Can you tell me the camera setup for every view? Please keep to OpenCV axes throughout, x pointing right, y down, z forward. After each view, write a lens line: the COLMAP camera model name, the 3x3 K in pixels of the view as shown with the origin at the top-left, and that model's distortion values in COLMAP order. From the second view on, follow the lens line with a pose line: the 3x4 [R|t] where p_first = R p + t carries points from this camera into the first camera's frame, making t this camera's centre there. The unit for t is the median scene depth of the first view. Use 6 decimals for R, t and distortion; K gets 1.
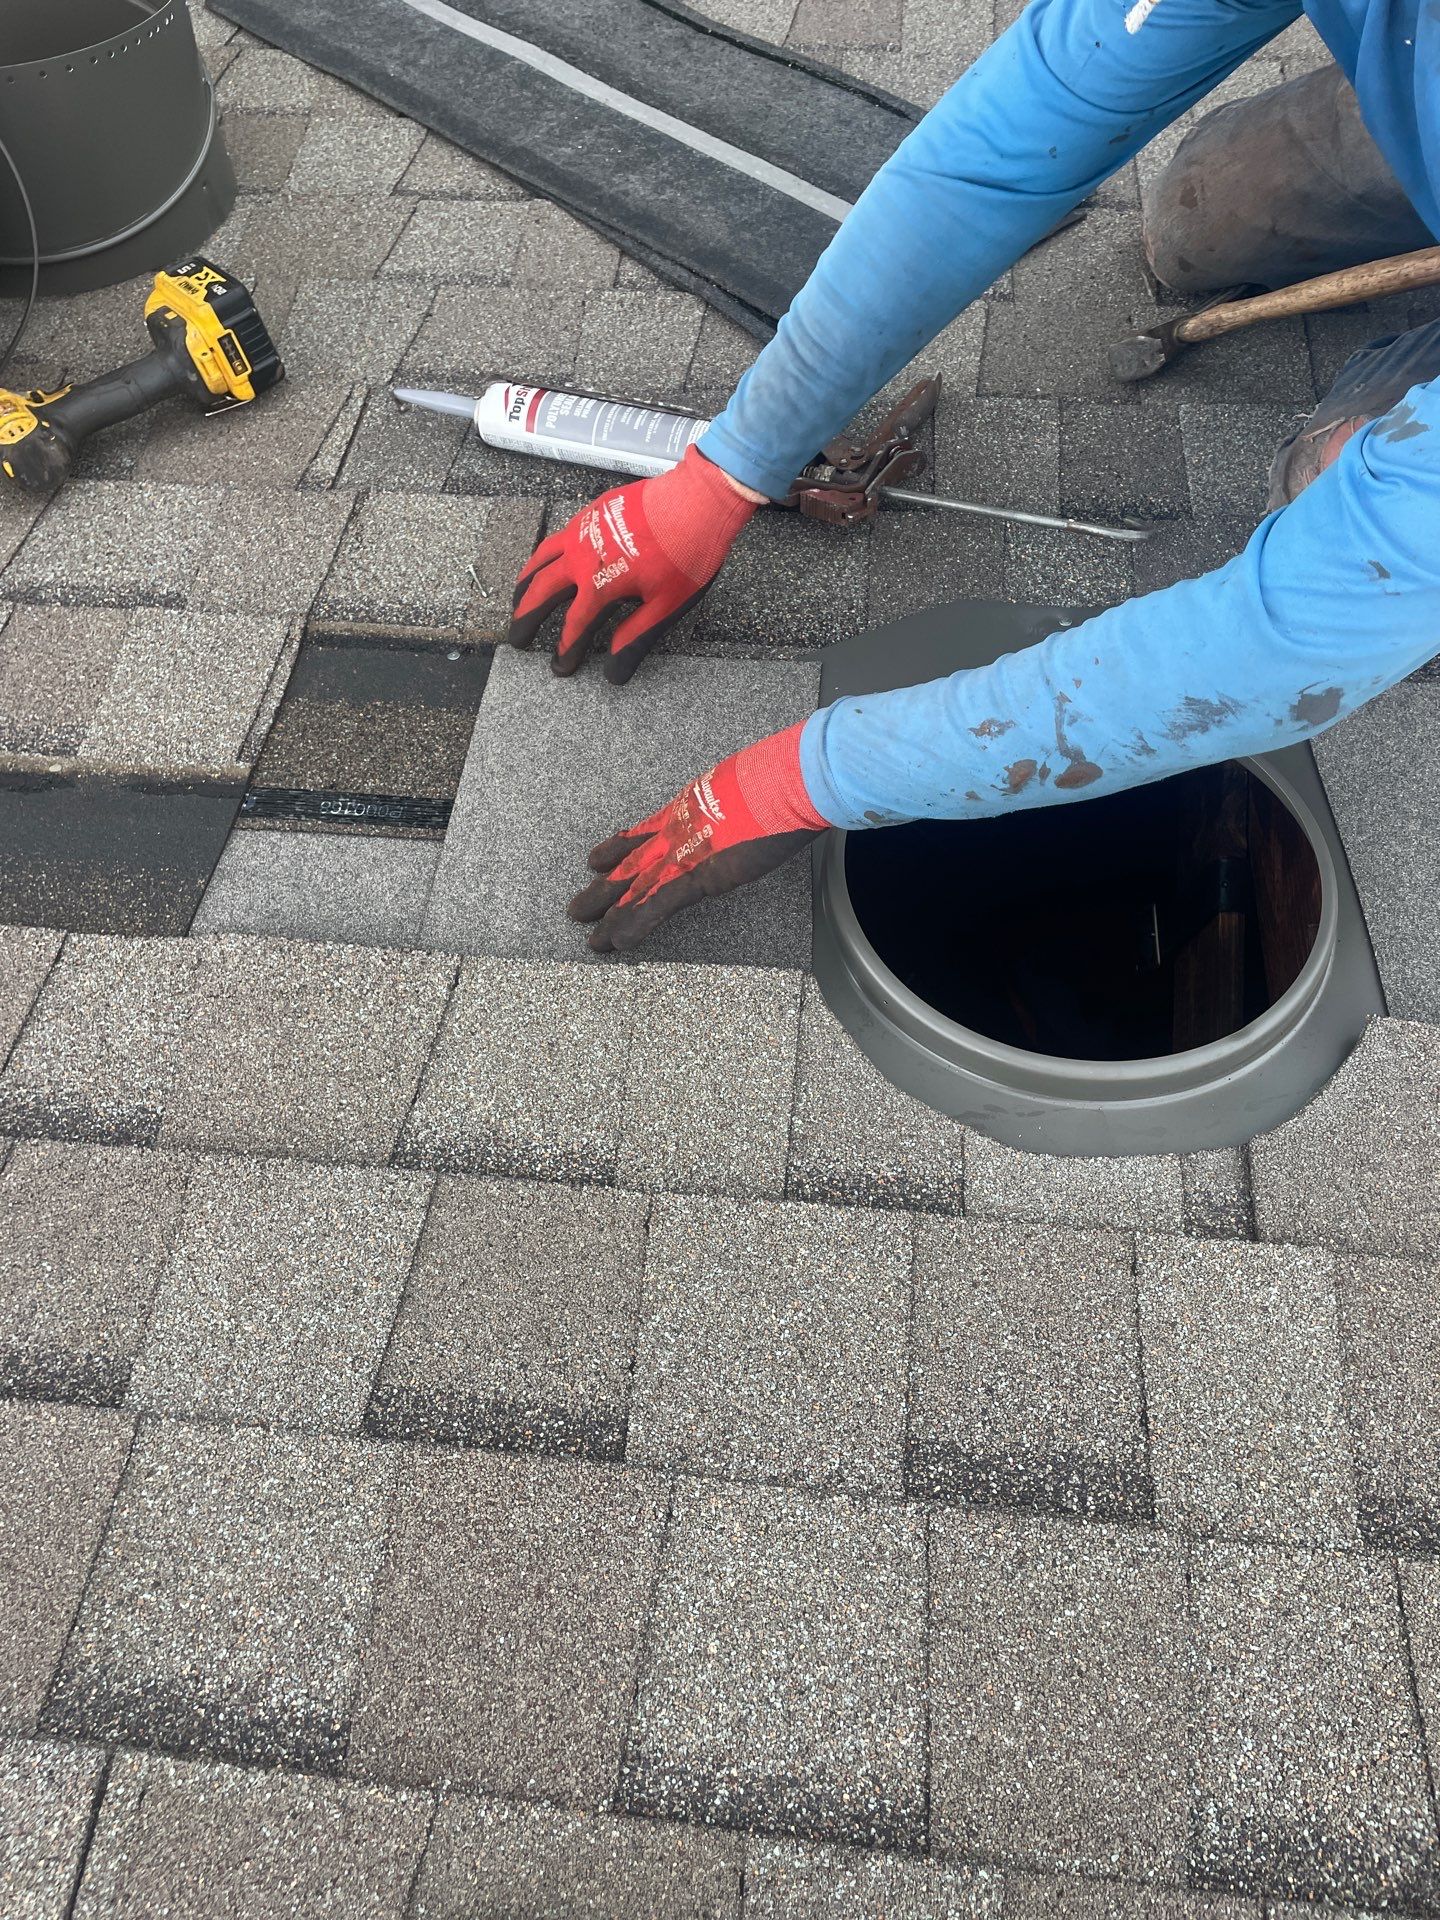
lens RADIAL K [[1452.5, 0, 718.6], [0, 1452.5, 941.4], [0, 0, 1]] dist [0.090543, -0.120943]
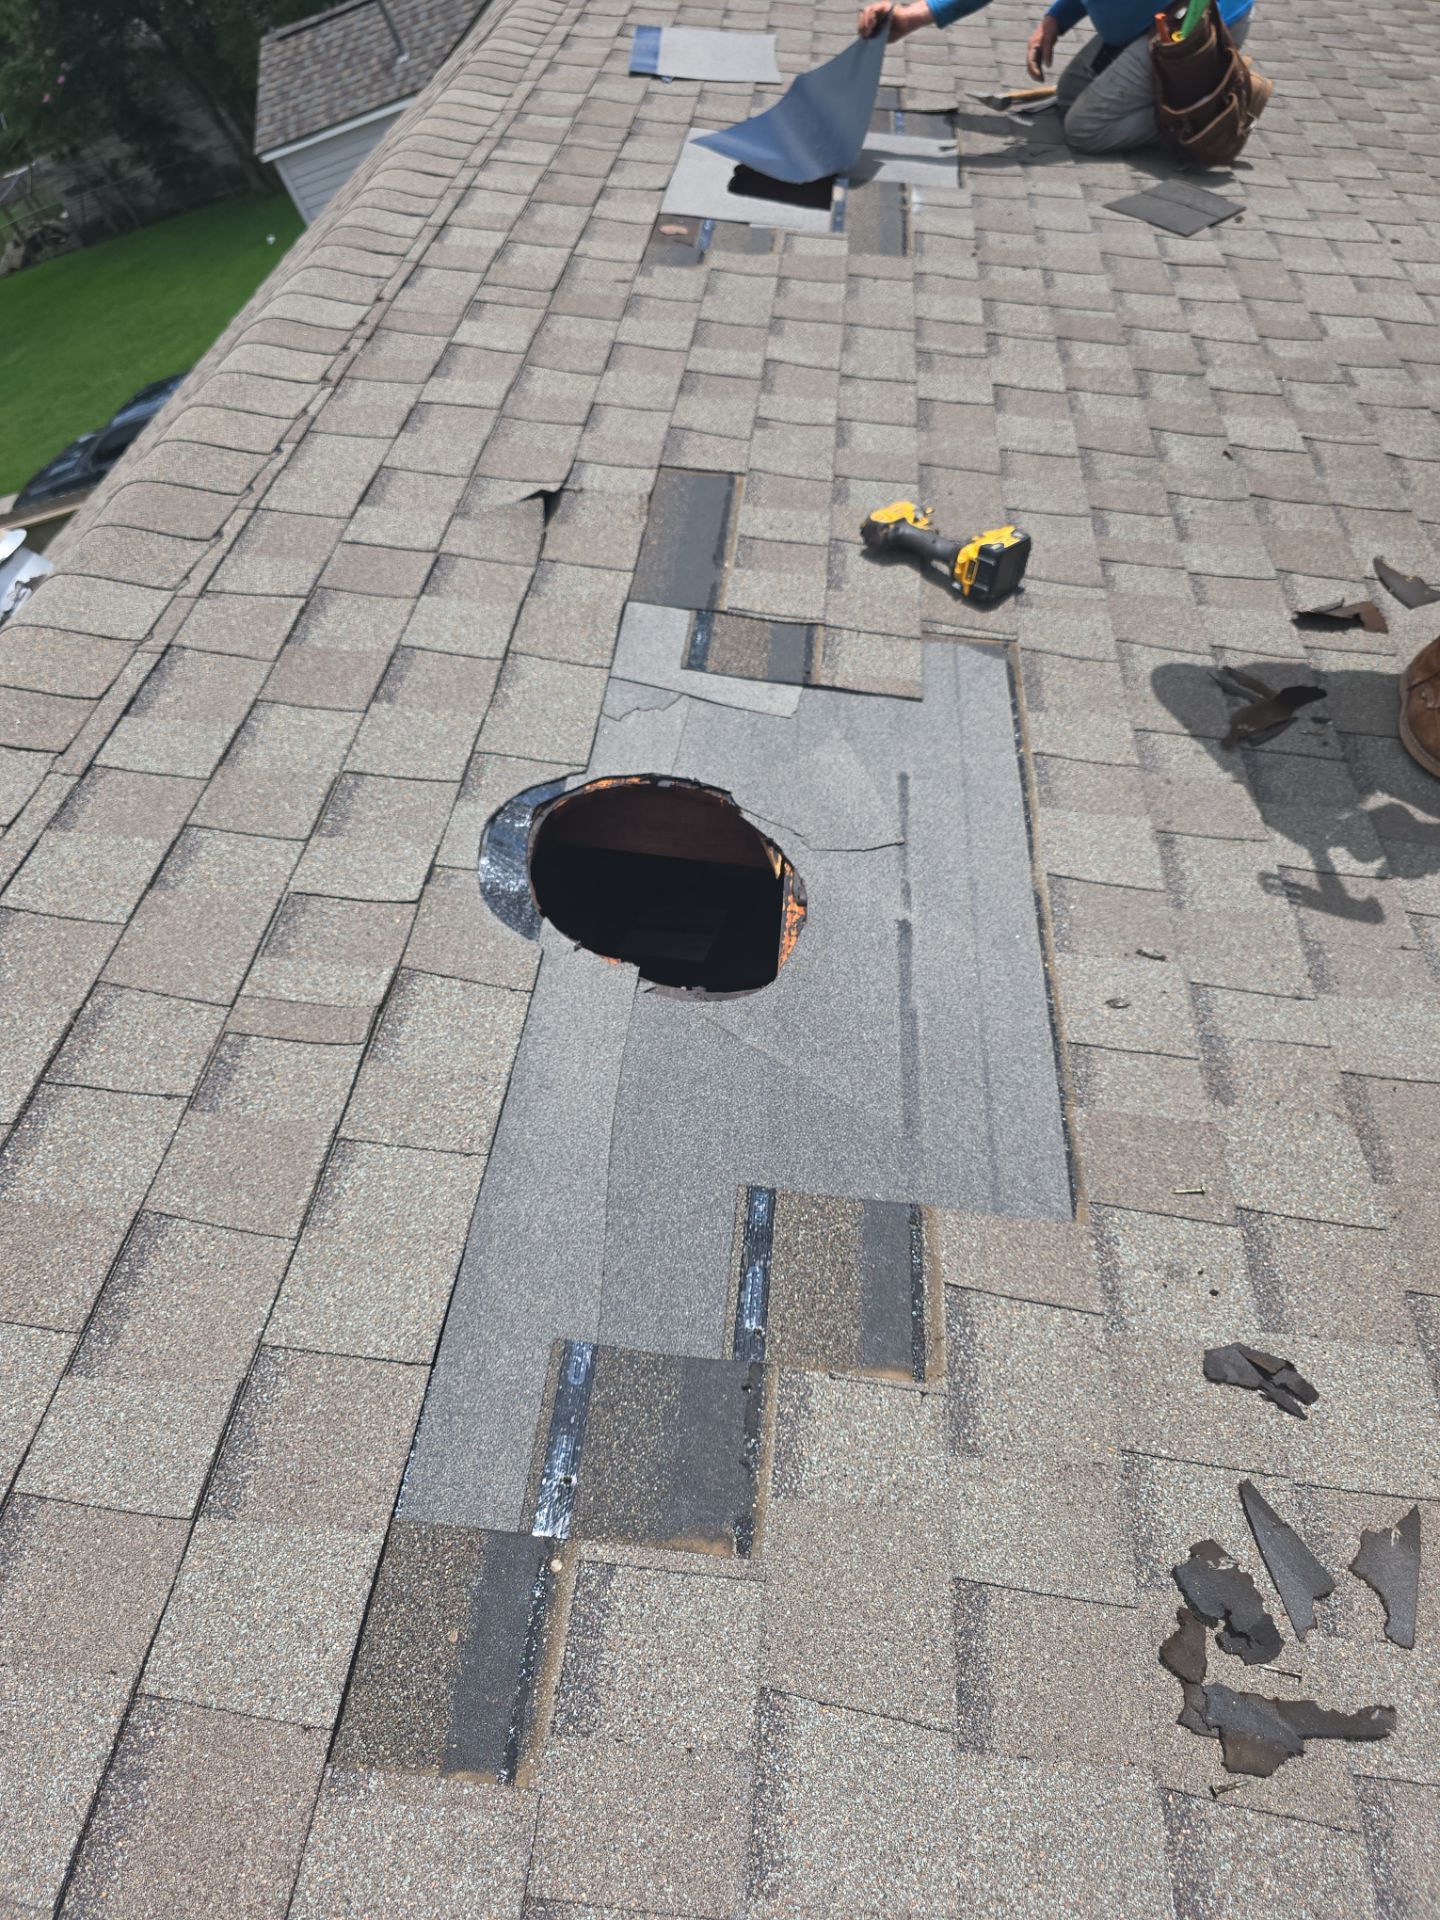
lens RADIAL K [[1307.9, 0, 709.0], [0, 1307.9, 963.1], [0, 0, 1]] dist [0.037468, -0.039205]
pose [[0.015117, 0.758300, -0.651730, 1.694933], [-0.869180, 0.332167, 0.366322, -0.807650], [0.494265, 0.560933, 0.664121, 0.001071]]
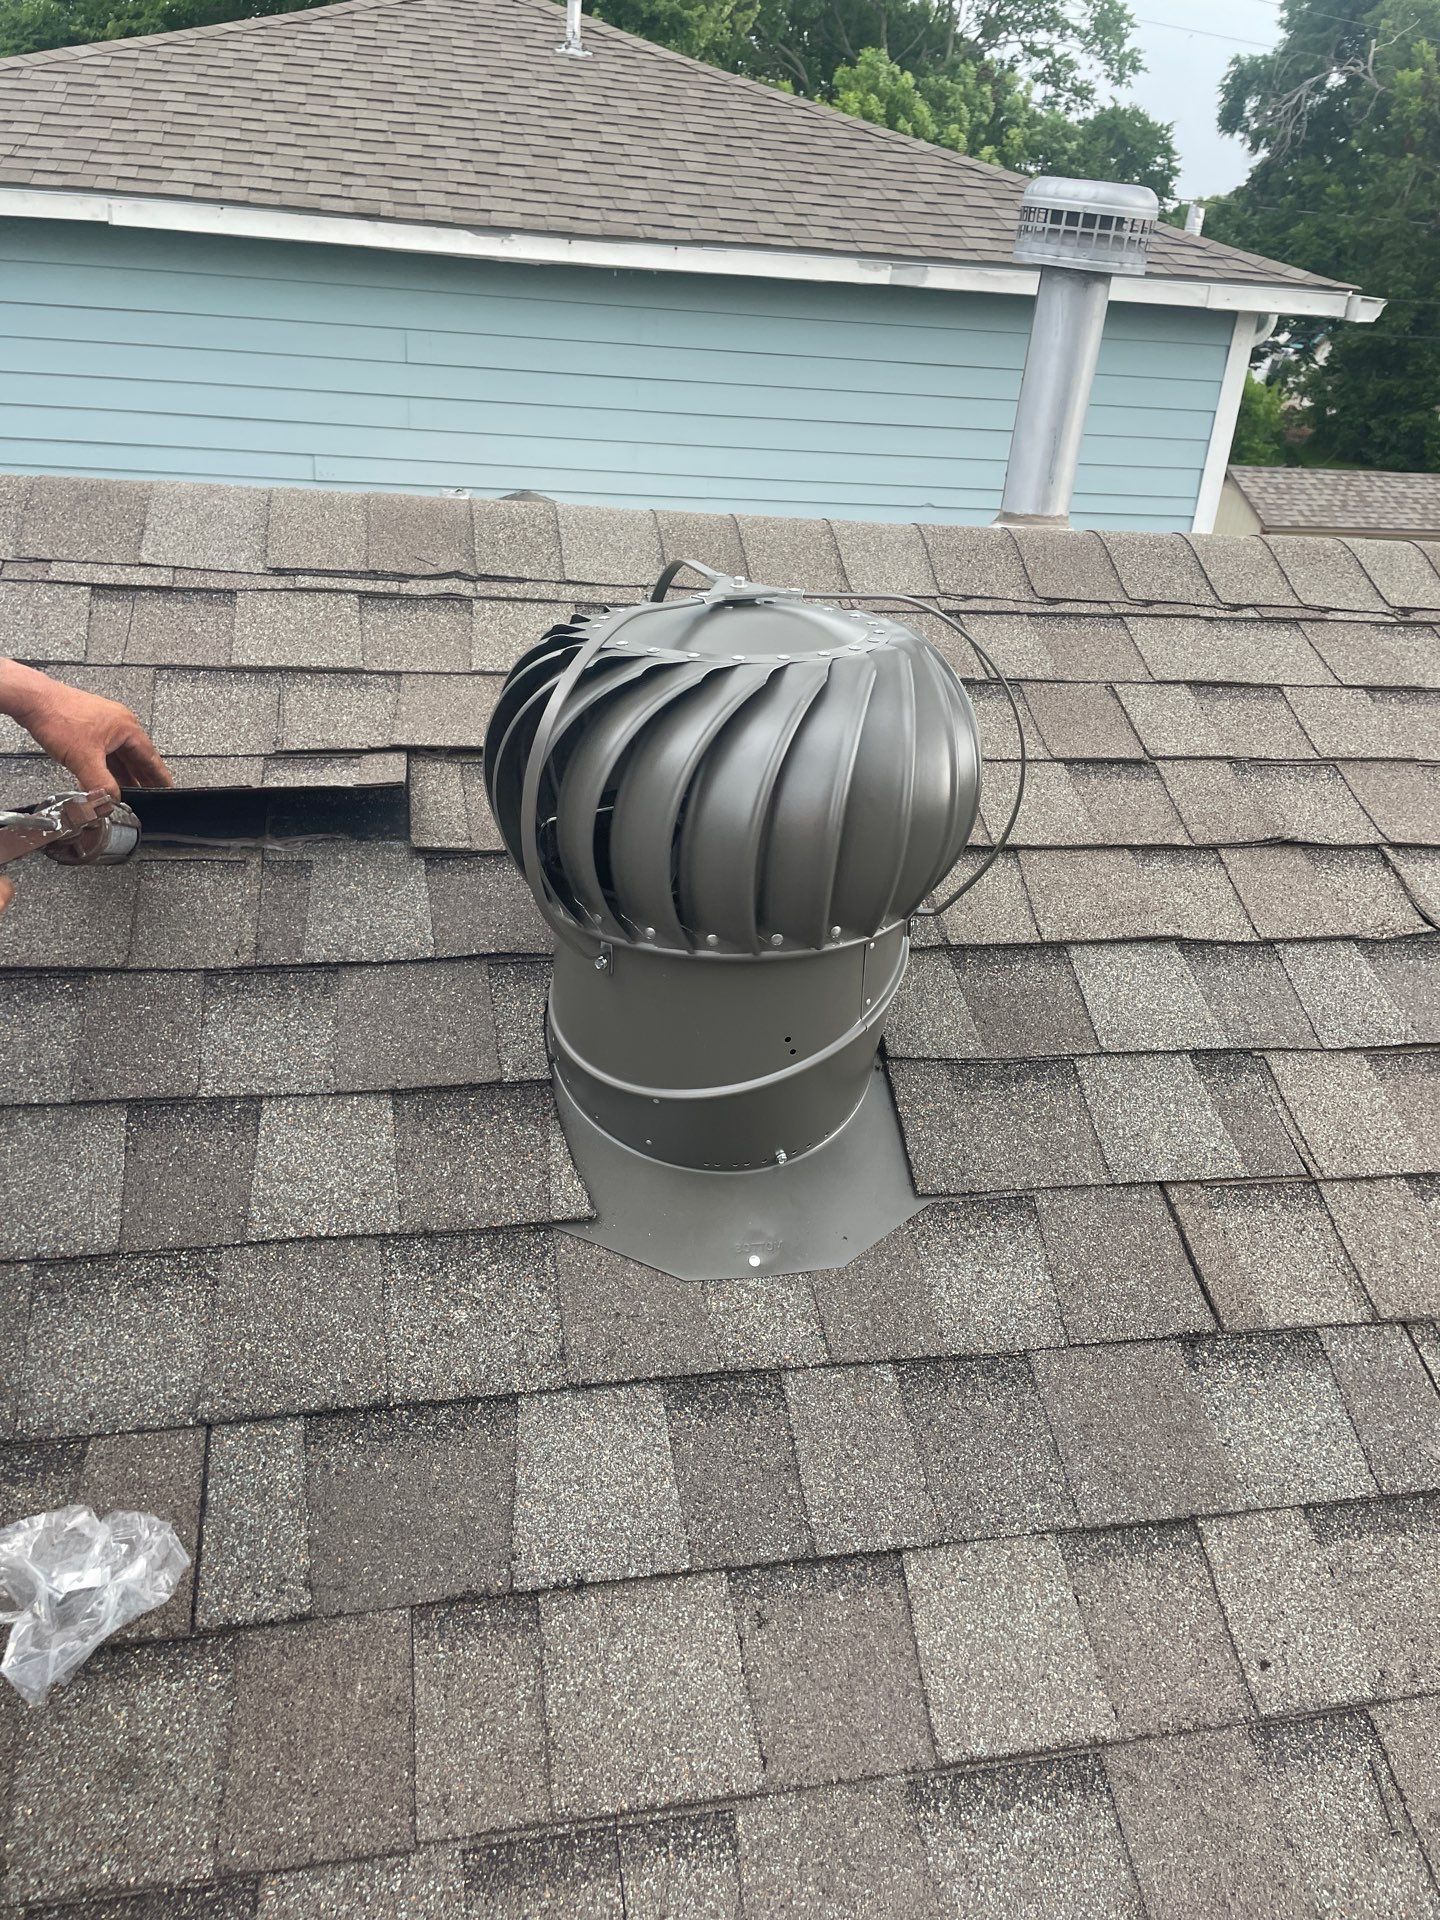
lens RADIAL K [[1436.3, 0, 754.9], [0, 1436.3, 942.7], [0, 0, 1]] dist [0.079036, -0.107262]
pose [[-0.954163, 0.128313, -0.270388, 0.691668], [-0.295020, -0.251202, 0.921879, -1.675740], [0.050367, 0.959392, 0.277543, 0.588801]]
